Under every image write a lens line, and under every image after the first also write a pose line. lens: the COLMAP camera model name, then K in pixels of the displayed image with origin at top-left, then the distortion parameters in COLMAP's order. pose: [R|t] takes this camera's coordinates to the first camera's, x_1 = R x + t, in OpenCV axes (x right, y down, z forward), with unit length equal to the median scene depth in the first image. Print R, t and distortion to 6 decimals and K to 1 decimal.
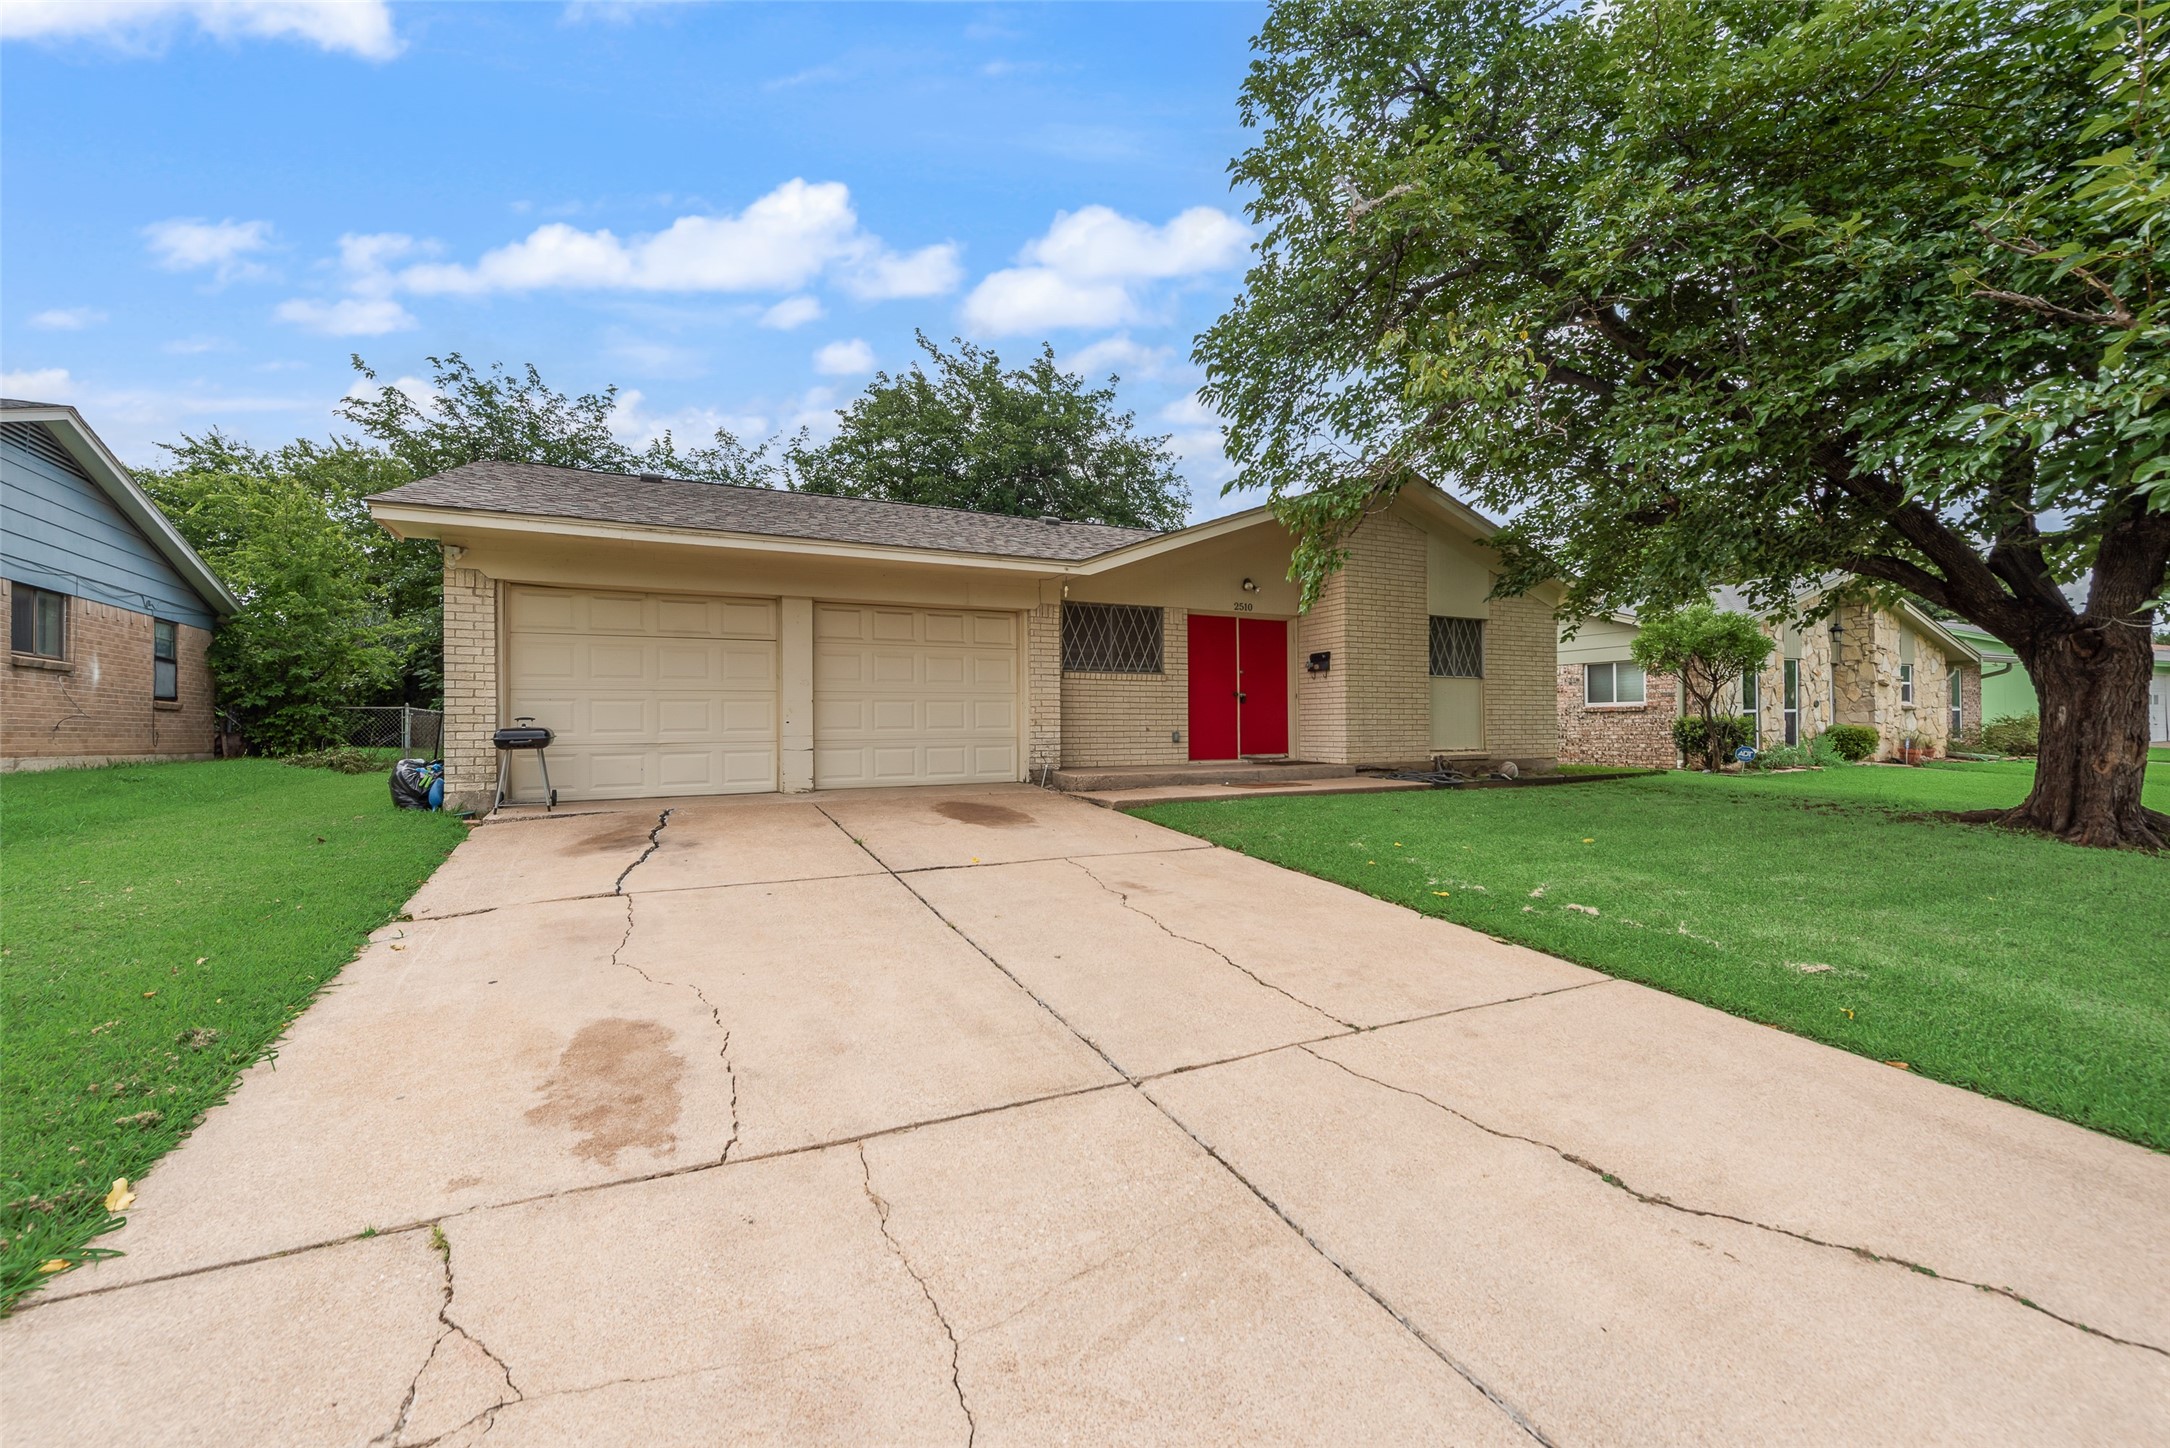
lens RADIAL K [[848.7, 0, 1079.5], [0, 848.7, 727.8], [0, 0, 1]] dist [0.002775, -0.000290]
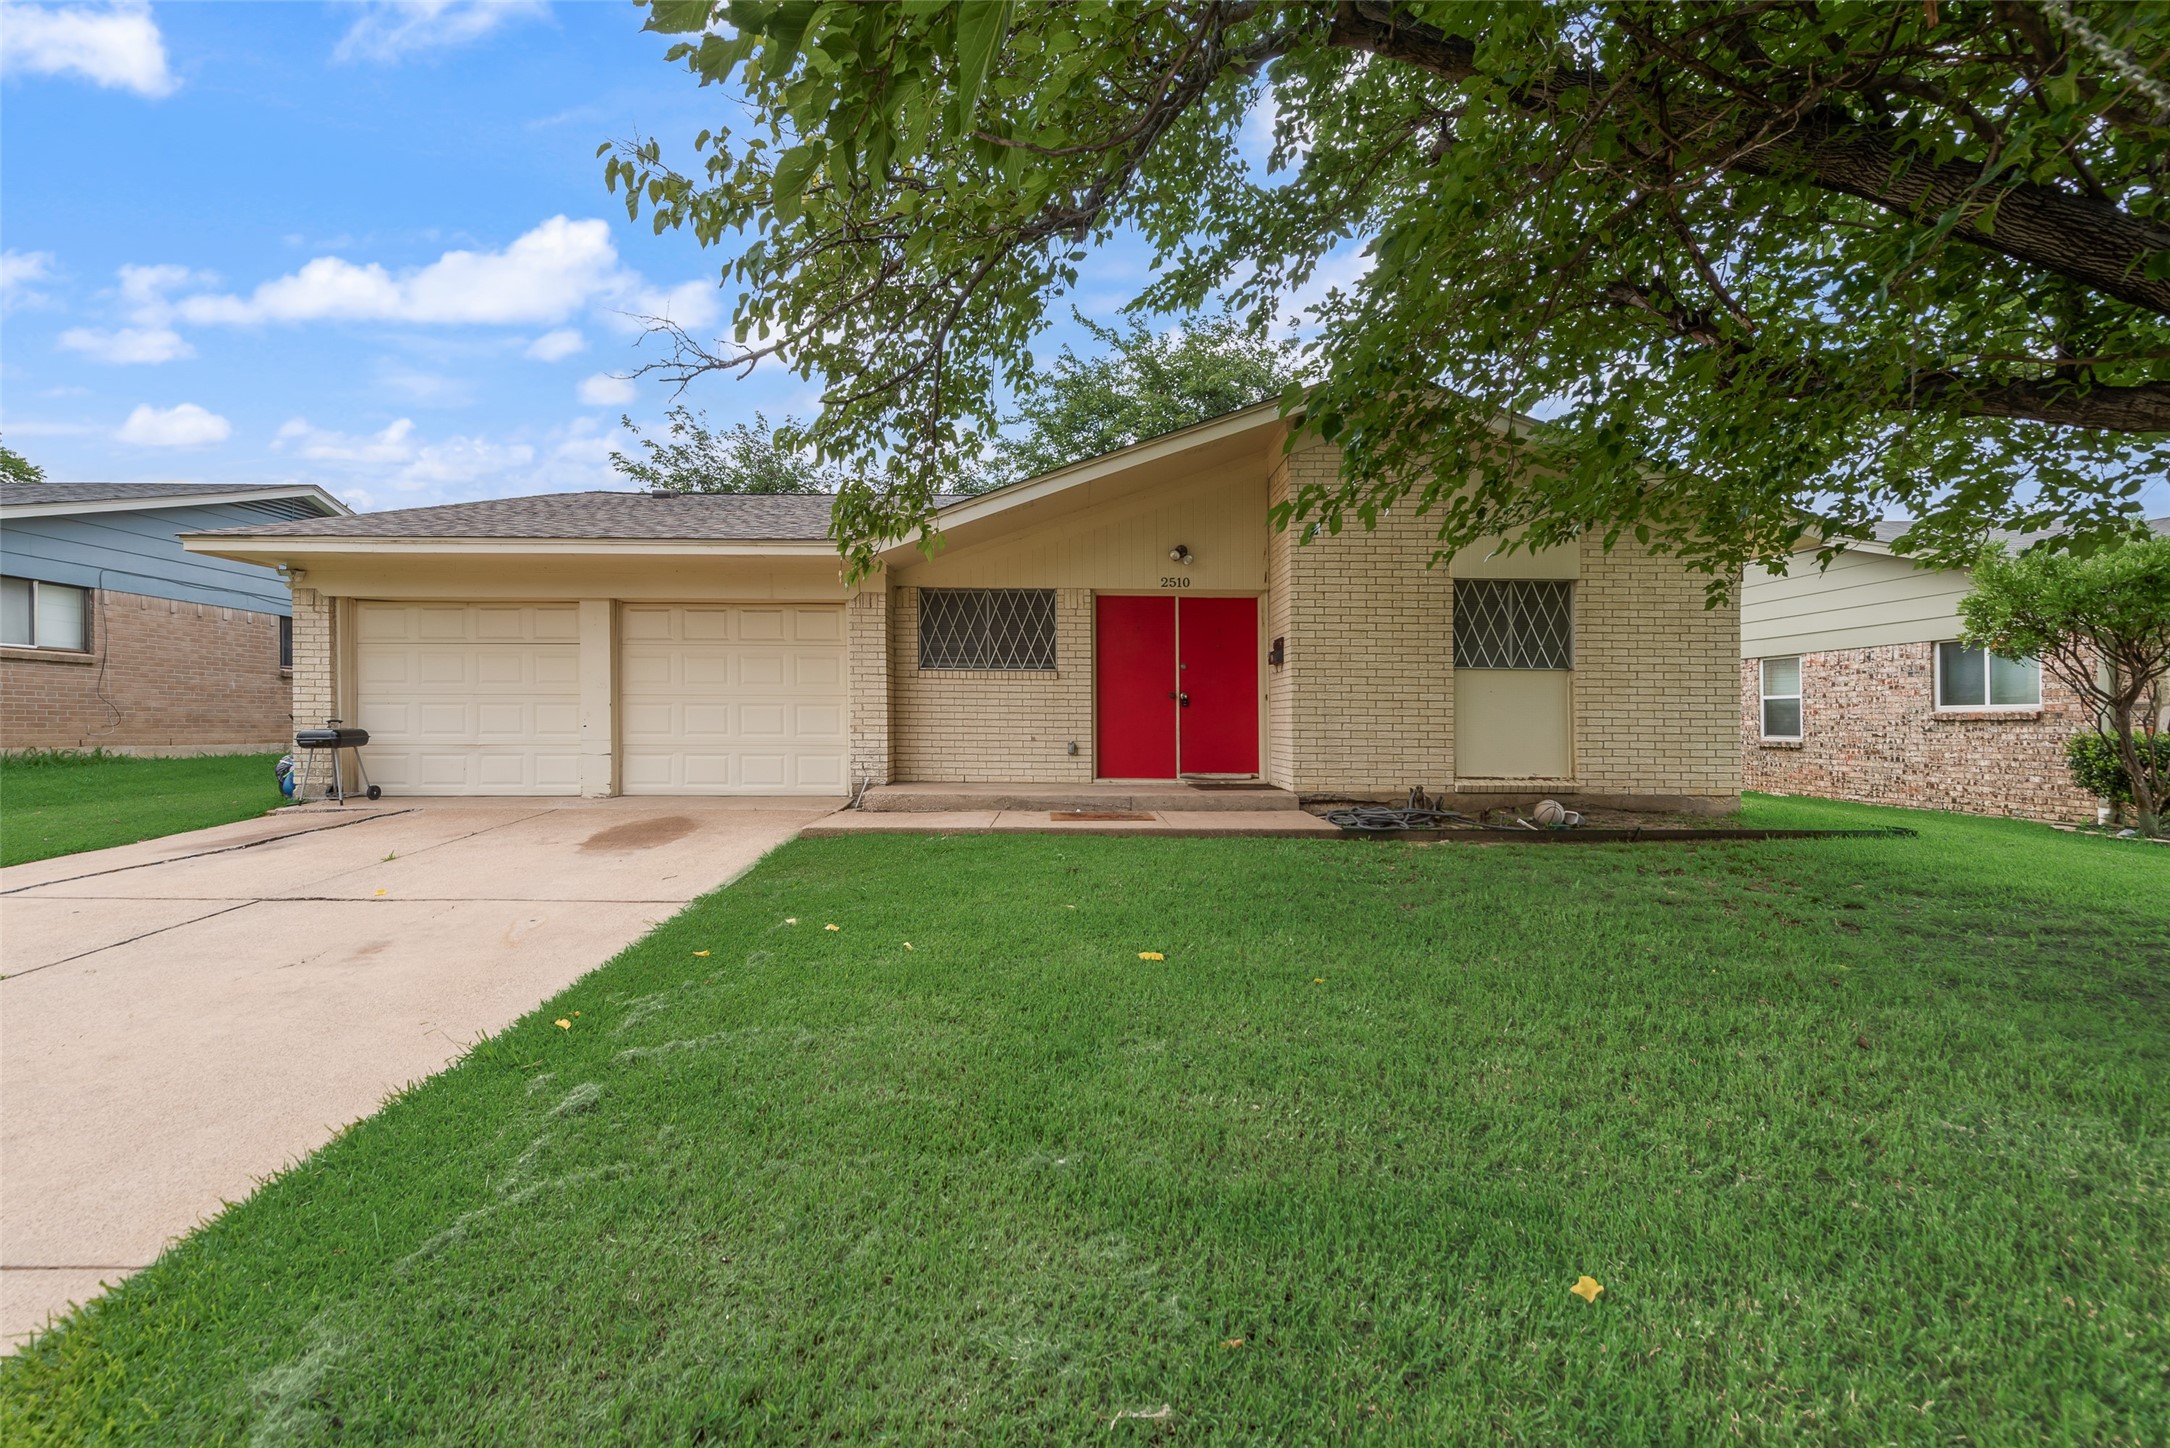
lens RADIAL K [[848.7, 0, 1079.5], [0, 848.7, 727.8], [0, 0, 1]] dist [0.002775, -0.000290]
pose [[0.903258, 0.015686, -0.428812, 0.465249], [-0.013260, 0.999875, 0.008645, -0.016027], [0.428894, -0.002123, 0.903352, 0.272079]]
